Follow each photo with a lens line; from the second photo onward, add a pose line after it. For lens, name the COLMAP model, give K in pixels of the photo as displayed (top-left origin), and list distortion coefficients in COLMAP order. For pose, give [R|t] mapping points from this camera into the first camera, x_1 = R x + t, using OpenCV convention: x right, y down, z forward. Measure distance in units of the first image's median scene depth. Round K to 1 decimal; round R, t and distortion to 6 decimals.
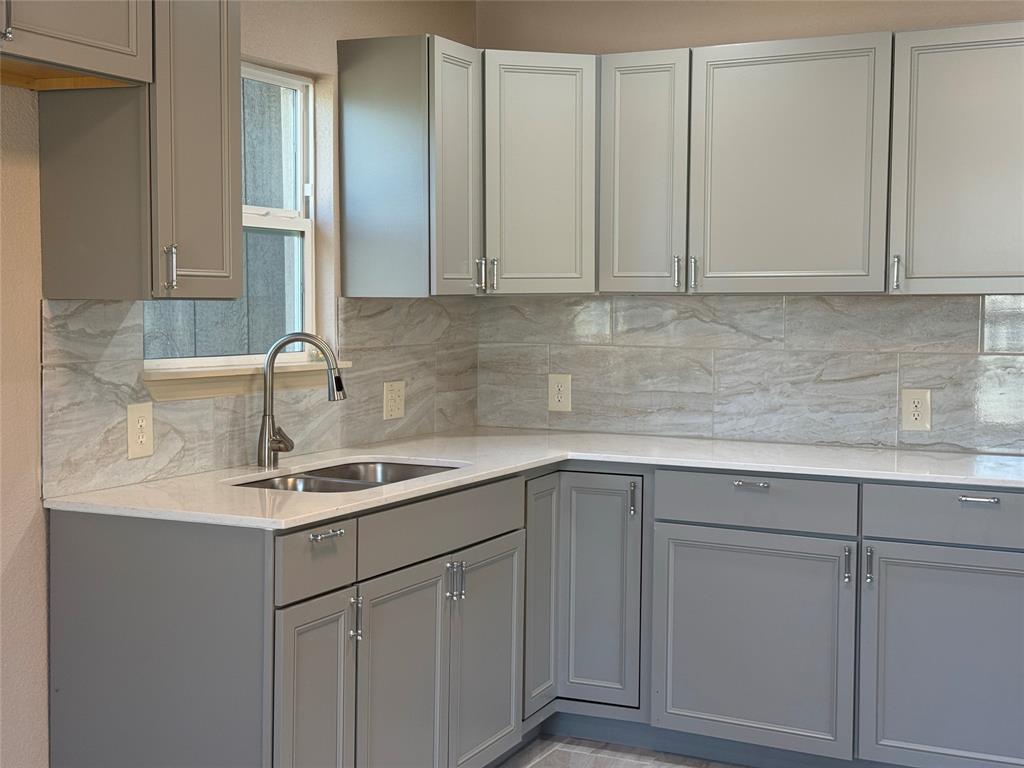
lens RADIAL K [[1420.1, 0, 512.0], [0, 1420.1, 384.0], [0, 0, 1]] dist [0.127936, -0.049385]
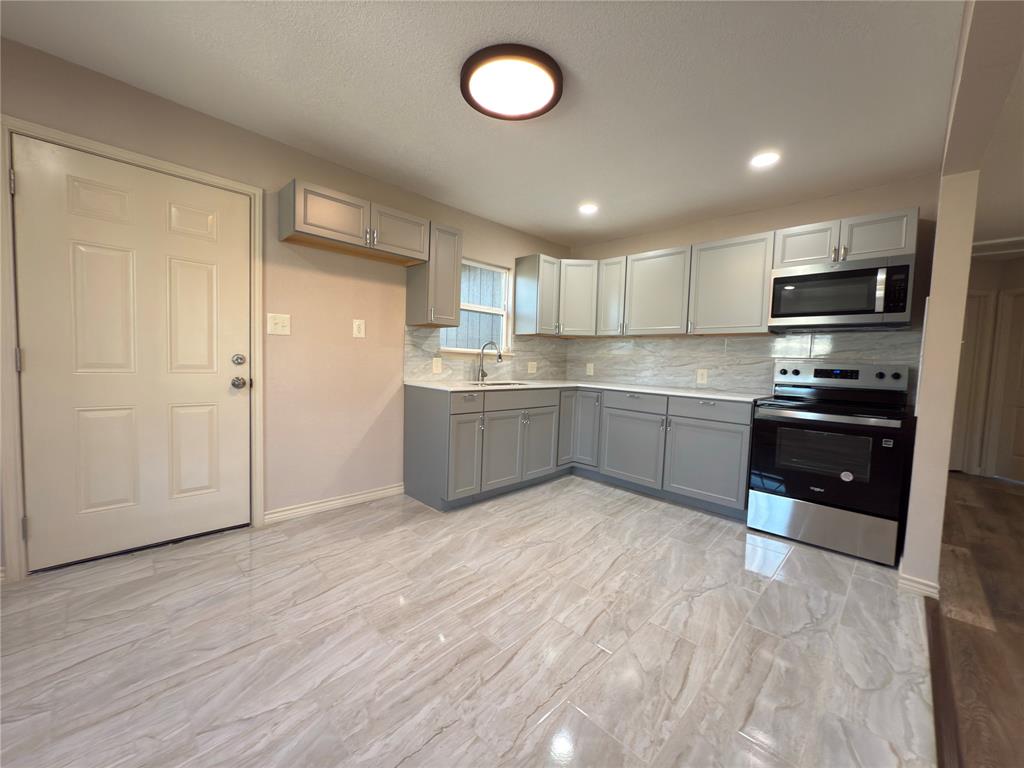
lens RADIAL K [[405.6, 0, 512.5], [0, 405.6, 382.8], [0, 0, 1]] dist [-0.001269, -0.000046]
pose [[0.946592, 0.046982, -0.318991, 0.176381], [-0.049328, 0.998782, 0.000726, 0.048567], [0.318637, 0.015048, 0.947757, 0.094063]]
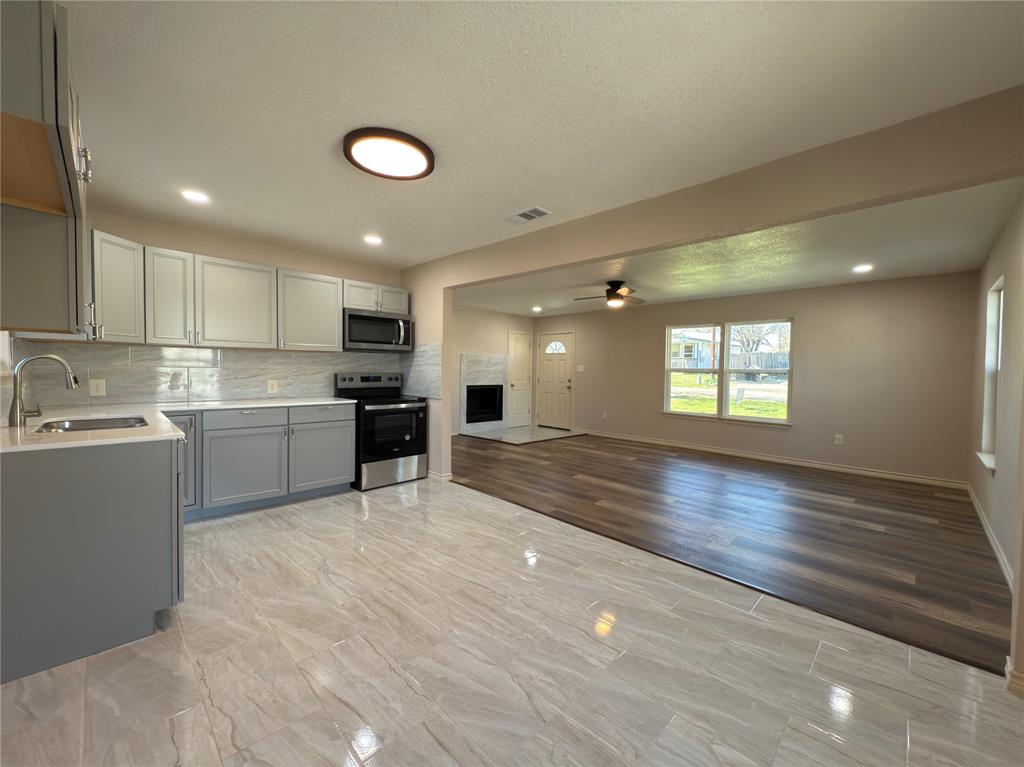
lens RADIAL K [[408.0, 0, 512.0], [0, 408.0, 383.5], [0, 0, 1]] dist [-0.000628, -0.000017]
pose [[0.327862, -0.032445, 0.944168, -0.391892], [0.041015, 0.998957, 0.020085, 0.014852], [-0.943835, 0.032140, 0.328851, 0.192372]]
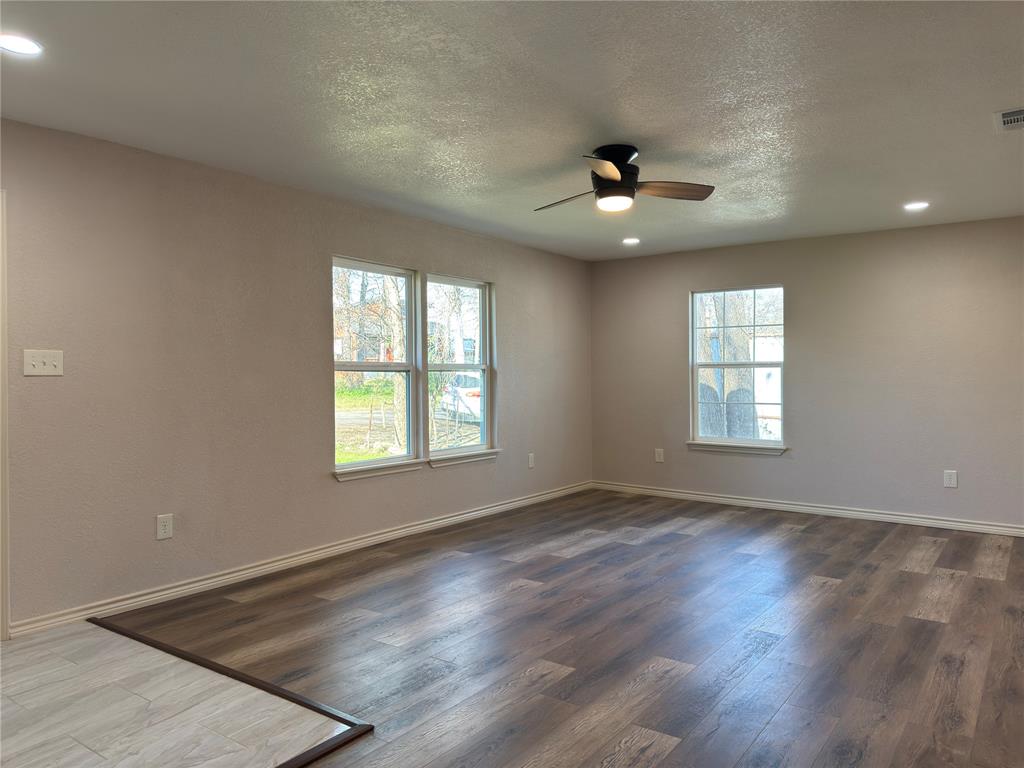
lens RADIAL K [[723.6, 0, 516.7], [0, 723.6, 385.6], [0, 0, 1]] dist [0.055340, -0.056258]
pose [[-0.983905, -0.003624, 0.178653, 0.777982], [0.009958, 0.997128, 0.075073, -0.030872], [-0.178412, 0.075644, -0.981044, 1.159905]]
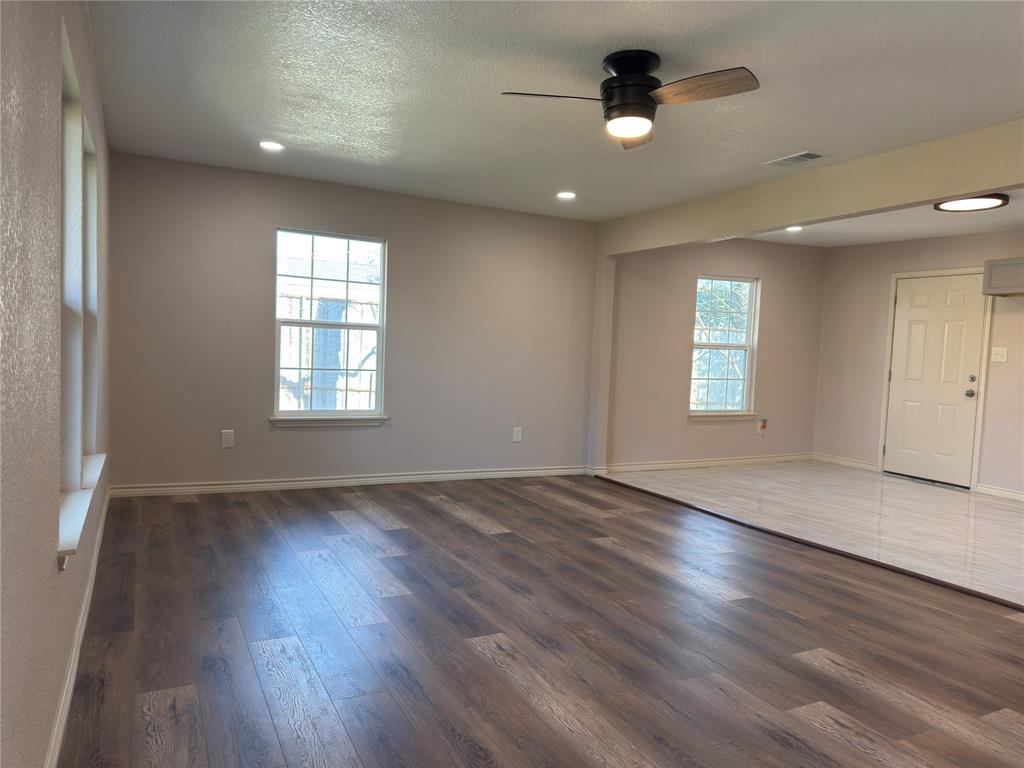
lens RADIAL K [[723.6, 0, 516.7], [0, 723.6, 385.6], [0, 0, 1]] dist [0.055340, -0.056258]
pose [[-0.599675, 0.013877, -0.800124, 1.428752], [-0.094750, 0.991585, 0.088210, 0.006580], [0.794615, 0.128709, -0.593314, 0.639744]]
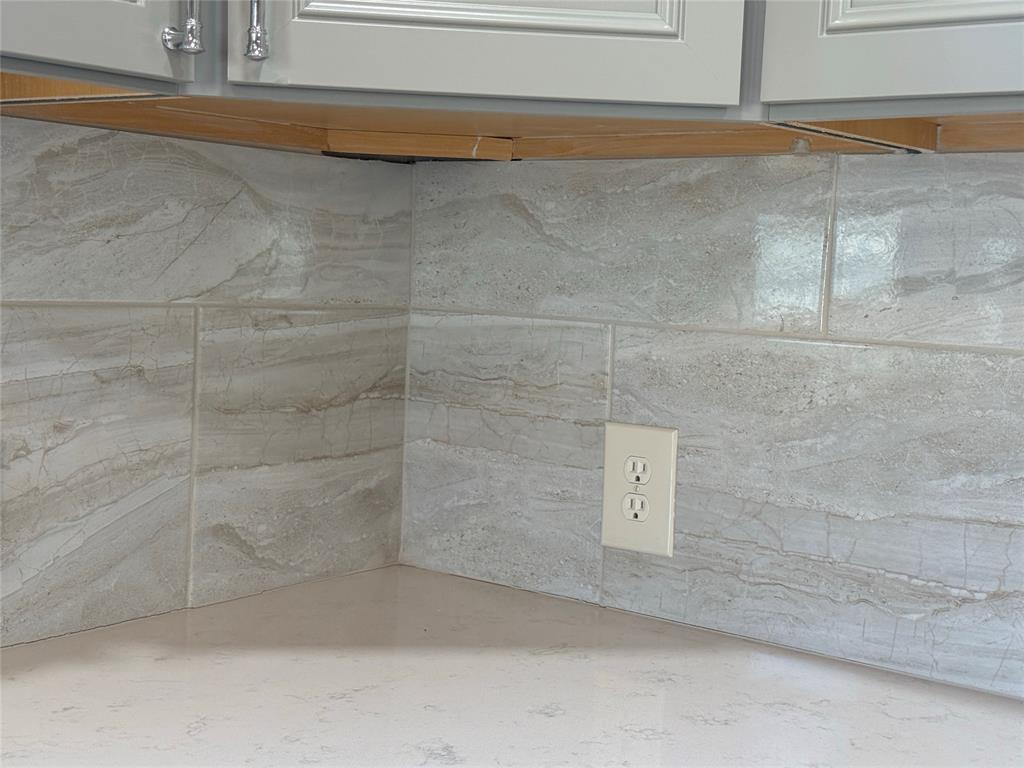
lens RADIAL K [[1420.1, 0, 512.0], [0, 1420.1, 384.0], [0, 0, 1]] dist [0.127936, -0.049385]
pose [[0.980860, 0.052514, -0.187500, 0.068187], [-0.049242, 0.998543, 0.022068, -0.023217], [0.188386, -0.012412, 0.982017, 0.771869]]
